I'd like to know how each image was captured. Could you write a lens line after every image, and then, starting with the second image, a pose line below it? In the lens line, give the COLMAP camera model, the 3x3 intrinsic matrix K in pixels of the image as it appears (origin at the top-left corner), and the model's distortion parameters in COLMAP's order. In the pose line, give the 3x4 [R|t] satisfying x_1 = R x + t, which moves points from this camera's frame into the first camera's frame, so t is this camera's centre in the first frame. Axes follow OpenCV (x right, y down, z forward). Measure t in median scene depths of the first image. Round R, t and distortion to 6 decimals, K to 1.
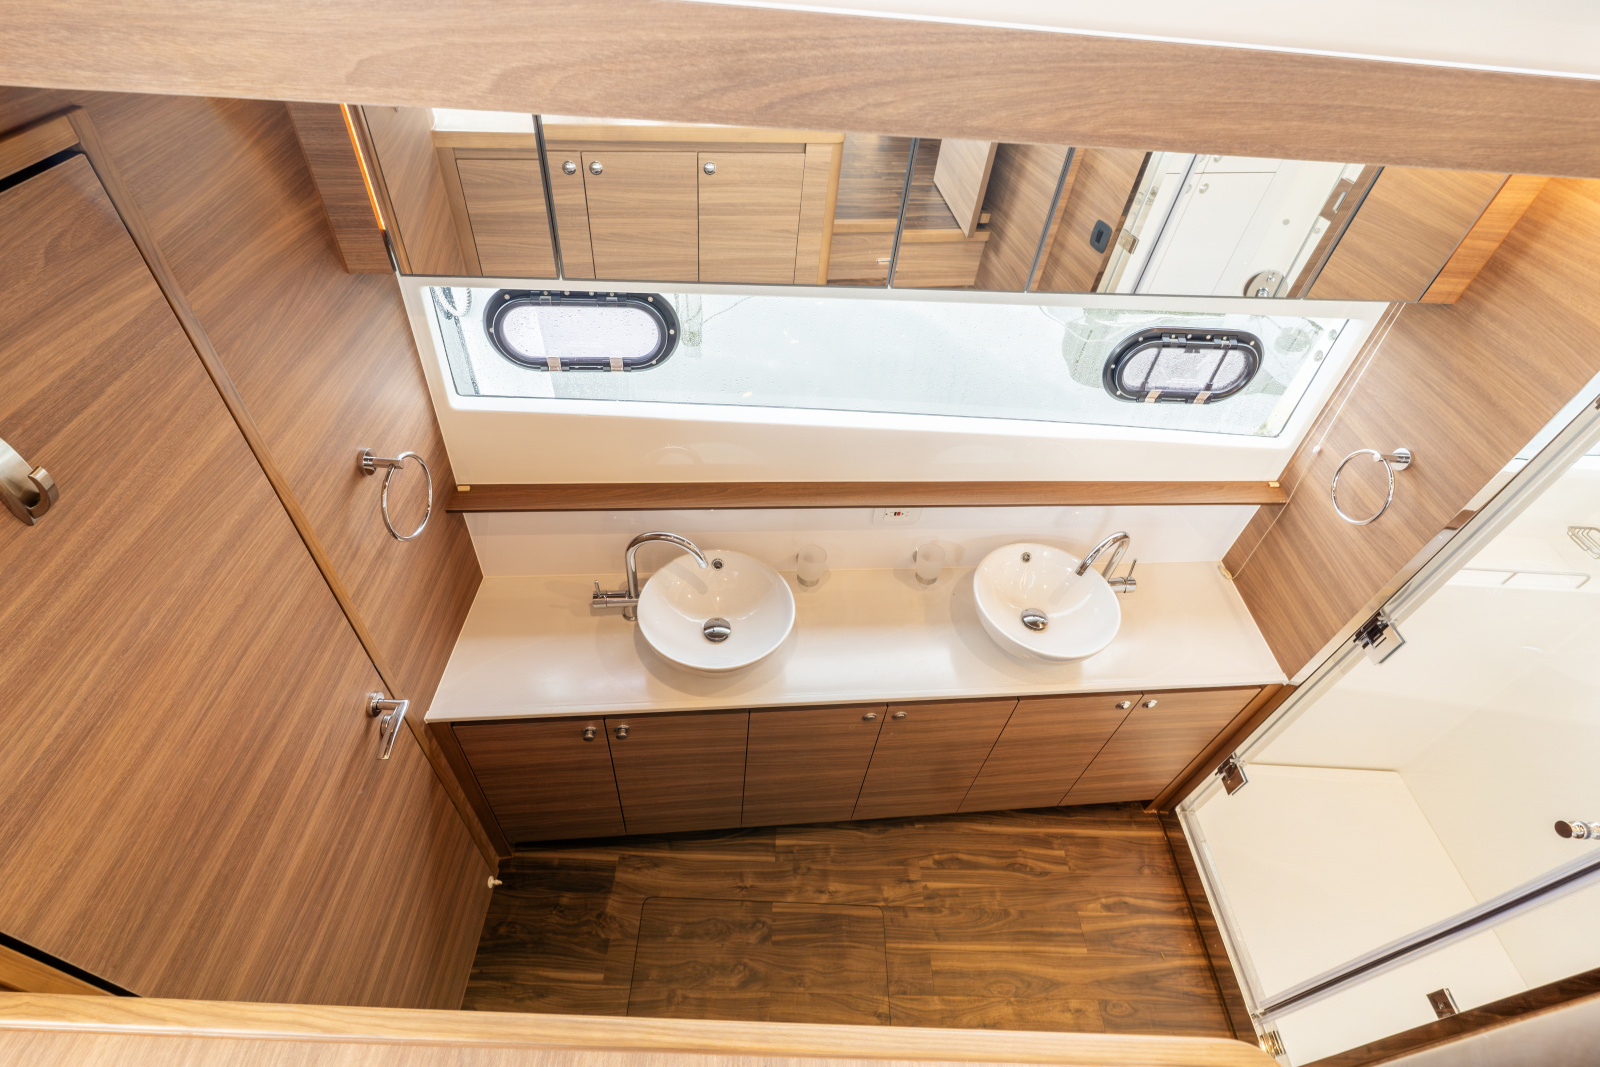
lens RADIAL K [[737.8, 0, 795.6], [0, 737.8, 531.2], [0, 0, 1]] dist [-0.004354, -0.000232]
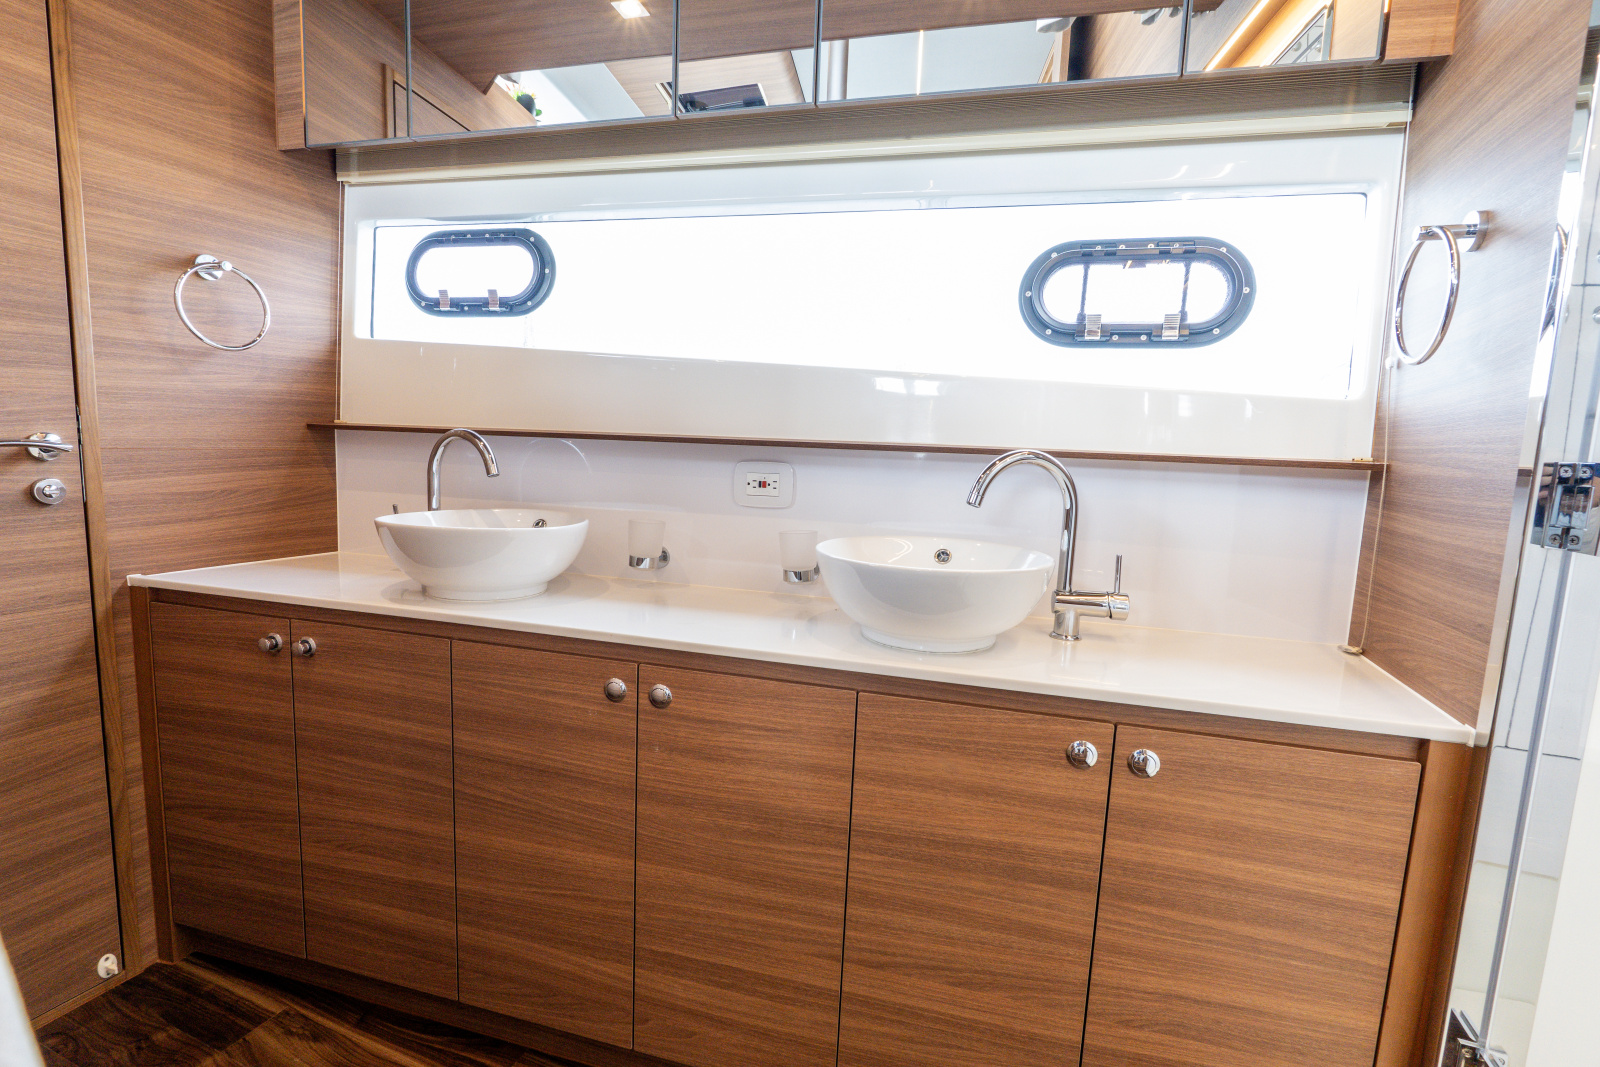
lens RADIAL K [[737.8, 0, 795.6], [0, 737.8, 531.2], [0, 0, 1]] dist [-0.004354, -0.000232]
pose [[0.931501, -0.006599, -0.363679, 0.479287], [-0.227265, 0.770094, -0.596075, 0.496245], [0.284001, 0.637896, 0.715844, 0.521547]]
